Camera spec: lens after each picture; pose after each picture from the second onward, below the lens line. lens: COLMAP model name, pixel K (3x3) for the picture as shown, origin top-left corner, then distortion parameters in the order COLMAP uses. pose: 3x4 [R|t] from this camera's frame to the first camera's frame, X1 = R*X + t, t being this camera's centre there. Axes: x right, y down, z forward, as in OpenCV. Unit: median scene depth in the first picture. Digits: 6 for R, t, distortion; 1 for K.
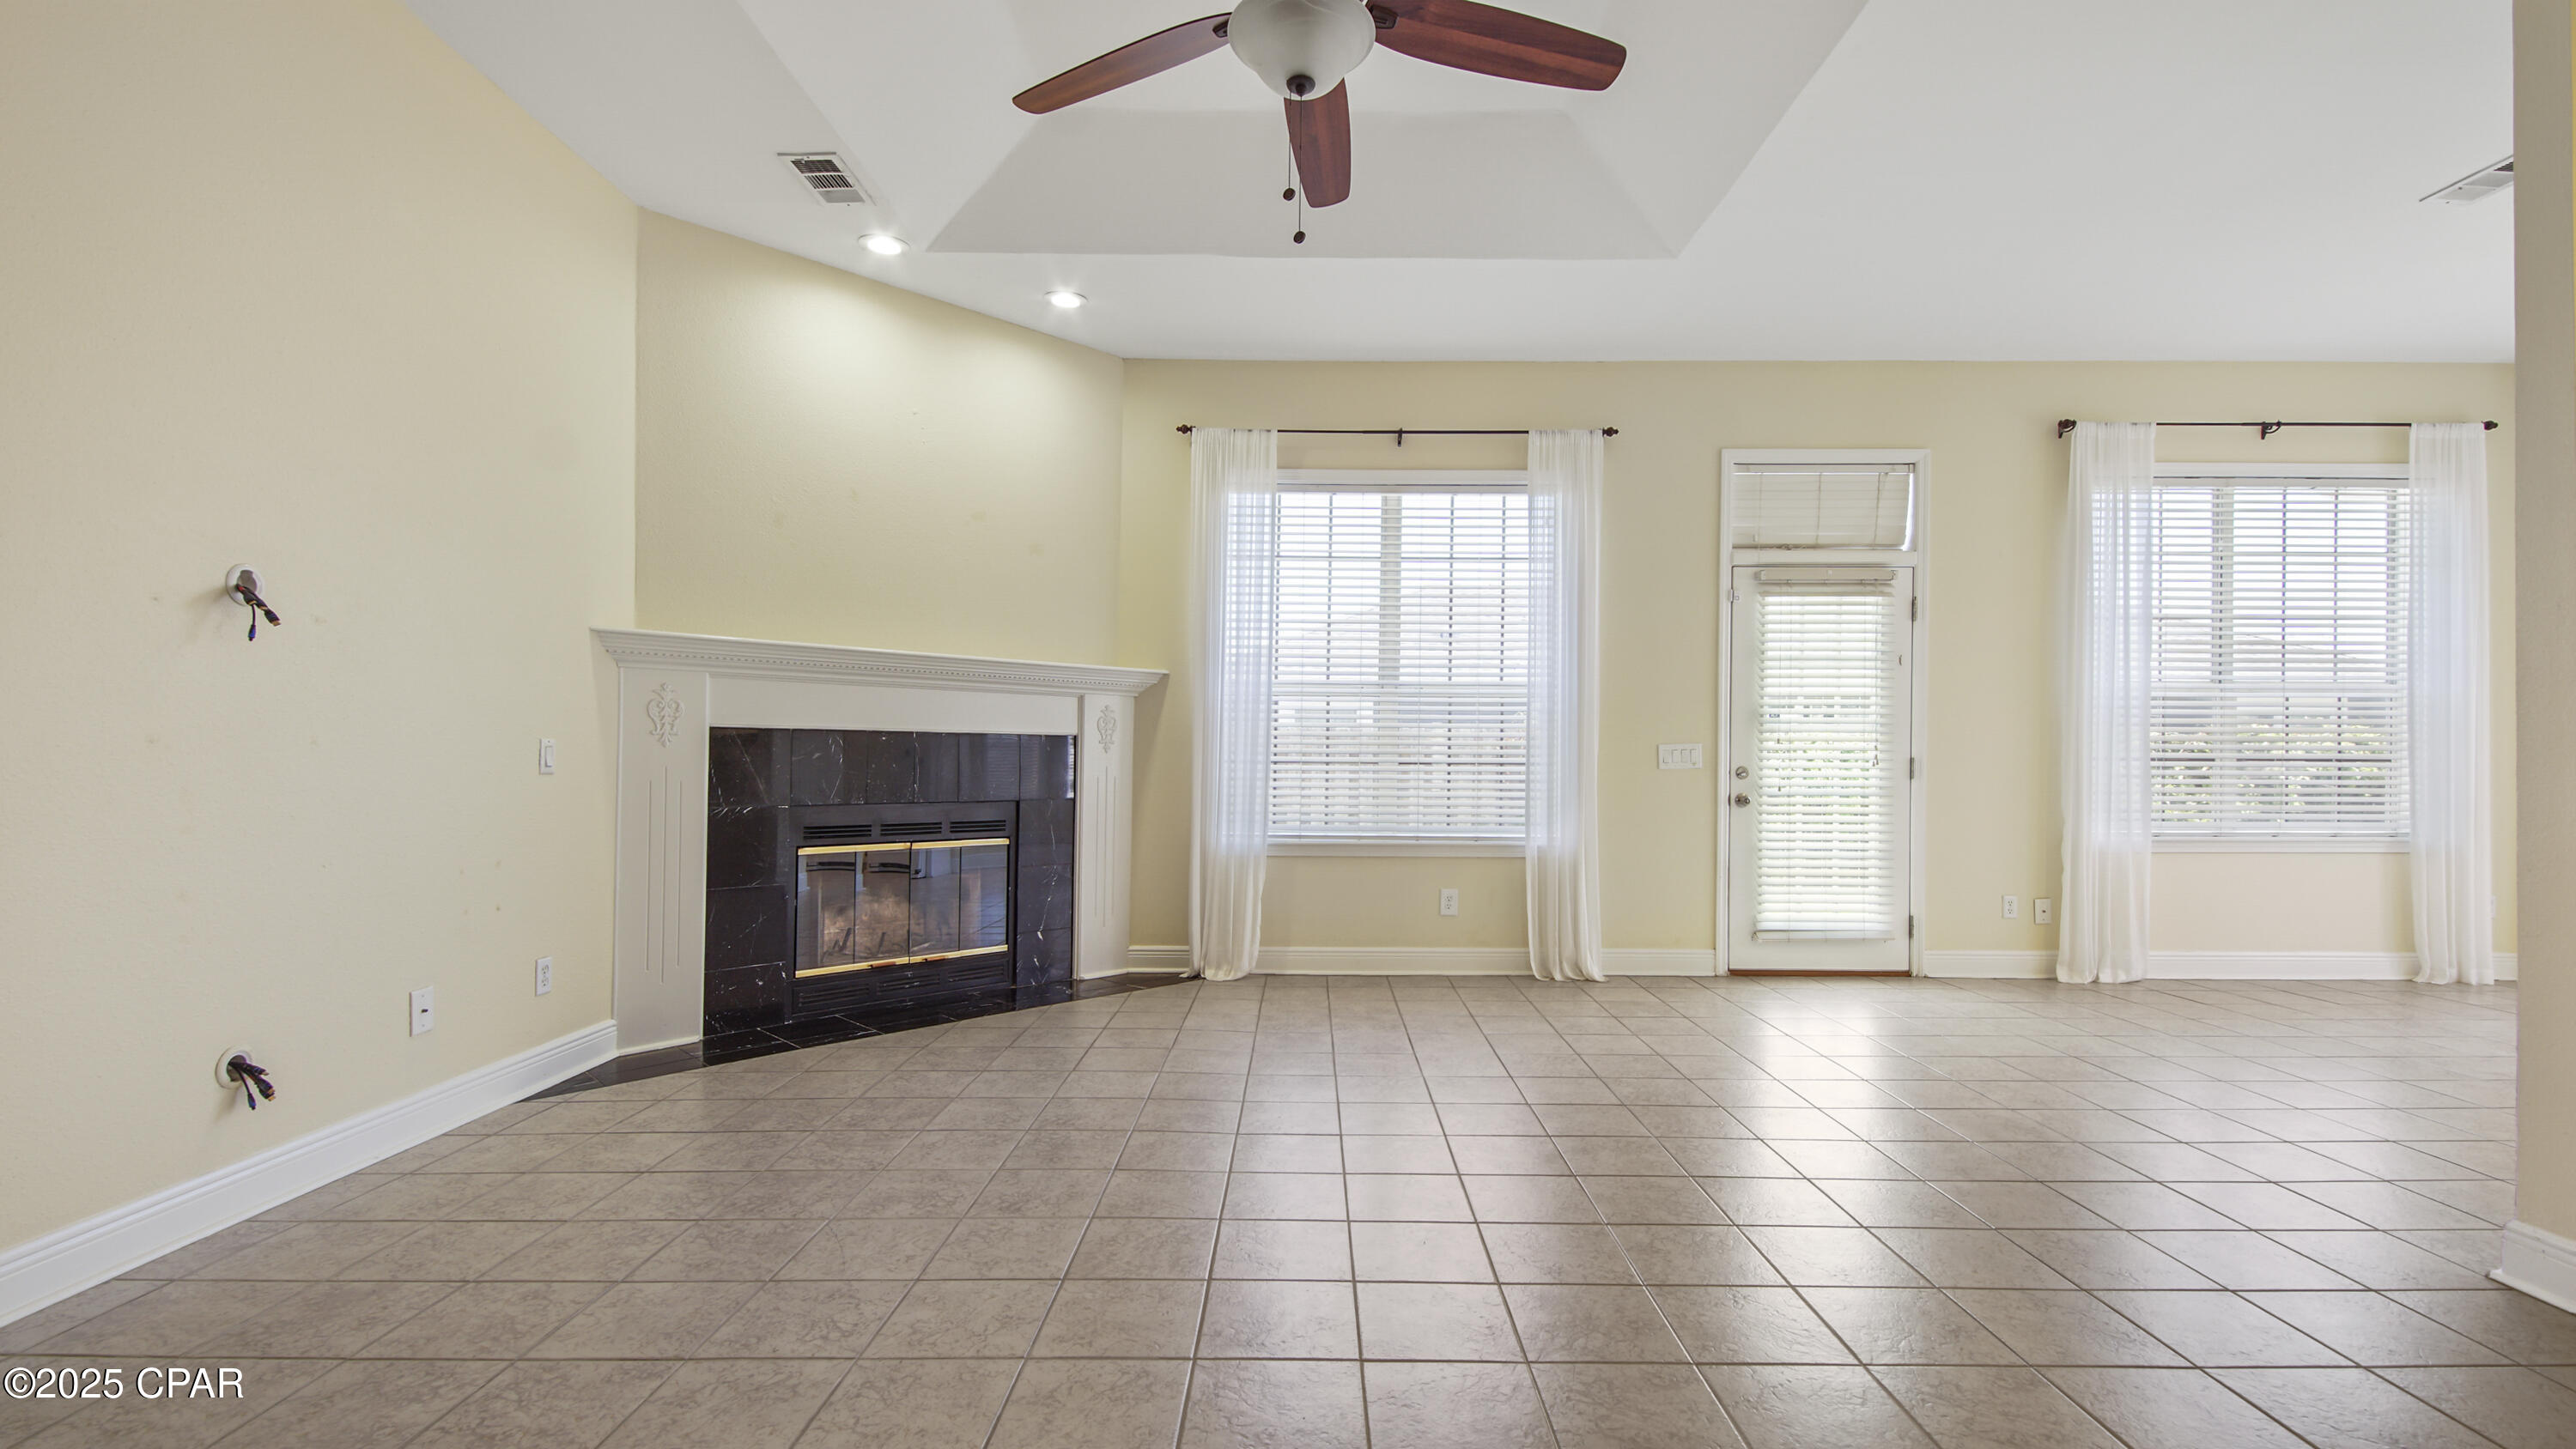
lens RADIAL K [[1128.4, 0, 1305.3], [0, 1128.4, 755.9], [0, 0, 1]] dist [0.023044, -0.010685]
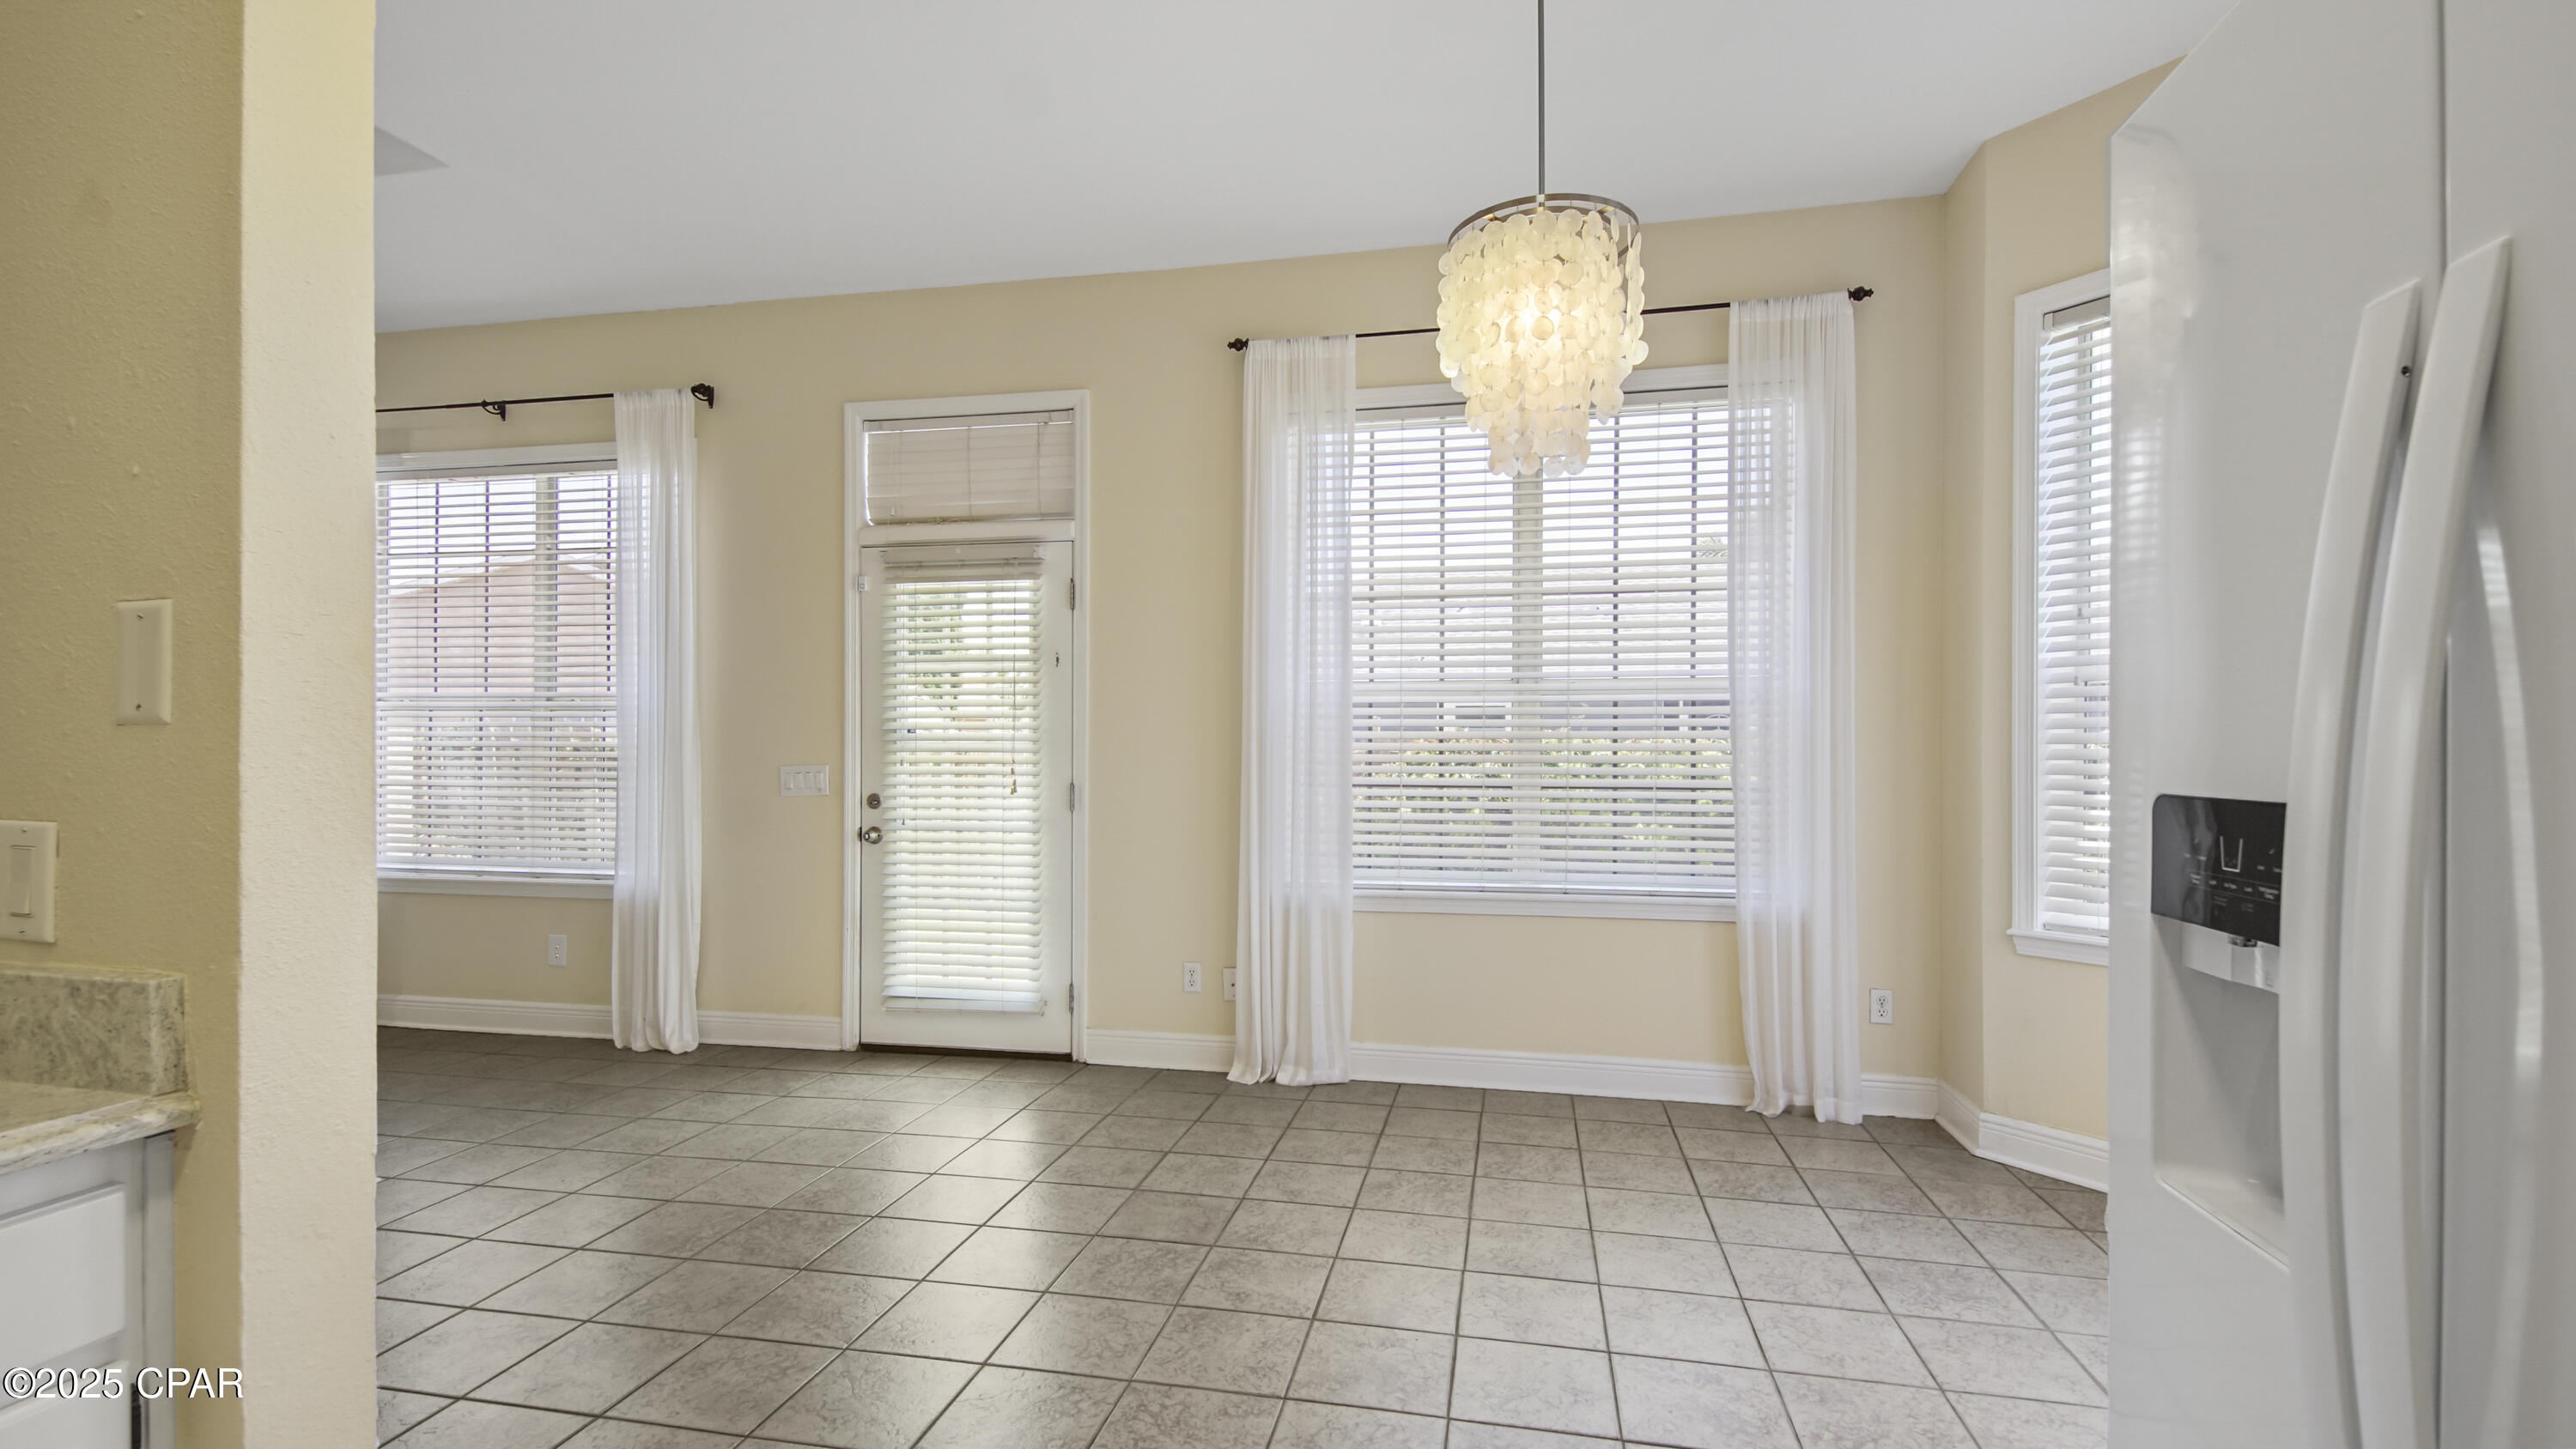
lens RADIAL K [[1162.6, 0, 1266.5], [0, 1162.6, 750.5], [0, 0, 1]] dist [0.034410, -0.002420]
pose [[0.977089, -0.002646, -0.212817, 0.843012], [0.002513, 0.999996, -0.000894, -0.020124], [0.212818, 0.000339, 0.977092, 0.242530]]
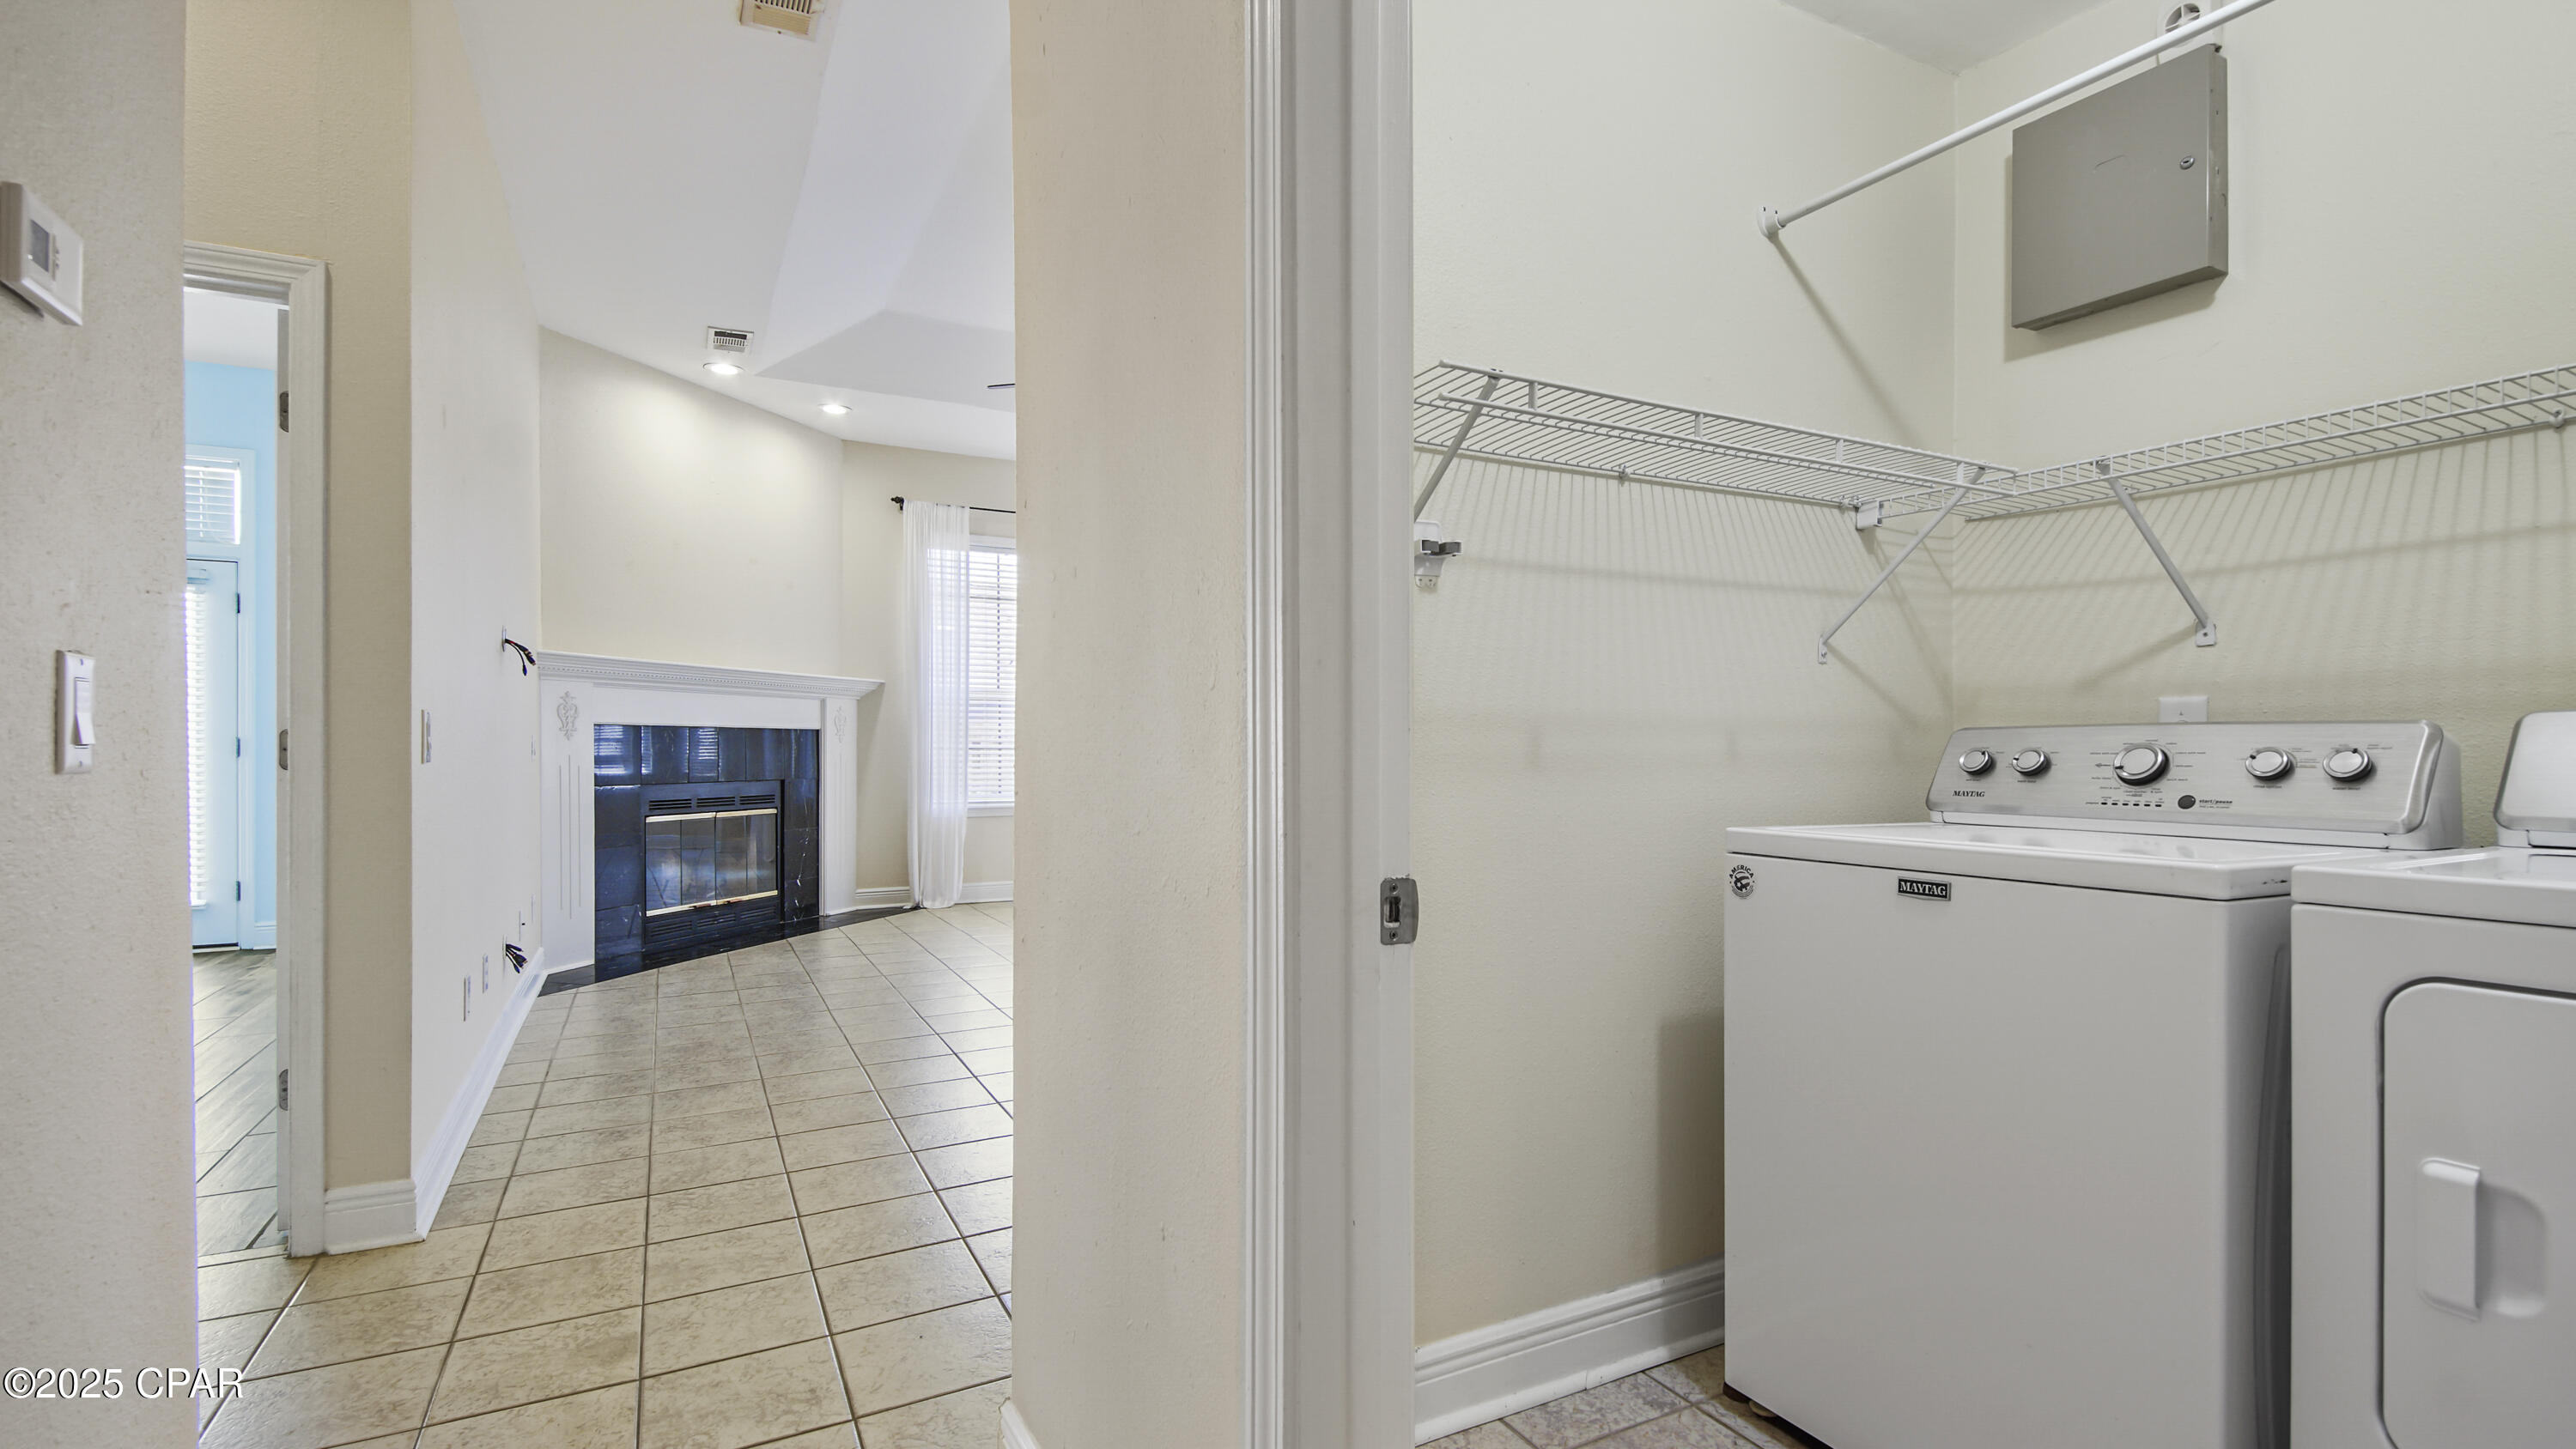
lens RADIAL K [[1168.7, 0, 1292.3], [0, 1168.7, 749.3], [0, 0, 1]] dist [0.021504, -0.002568]
pose [[0.884252, -0.011412, 0.466871, -0.351388], [0.009684, 0.999934, 0.006101, 0.001572], [-0.466910, -0.000873, 0.884304, -0.449619]]
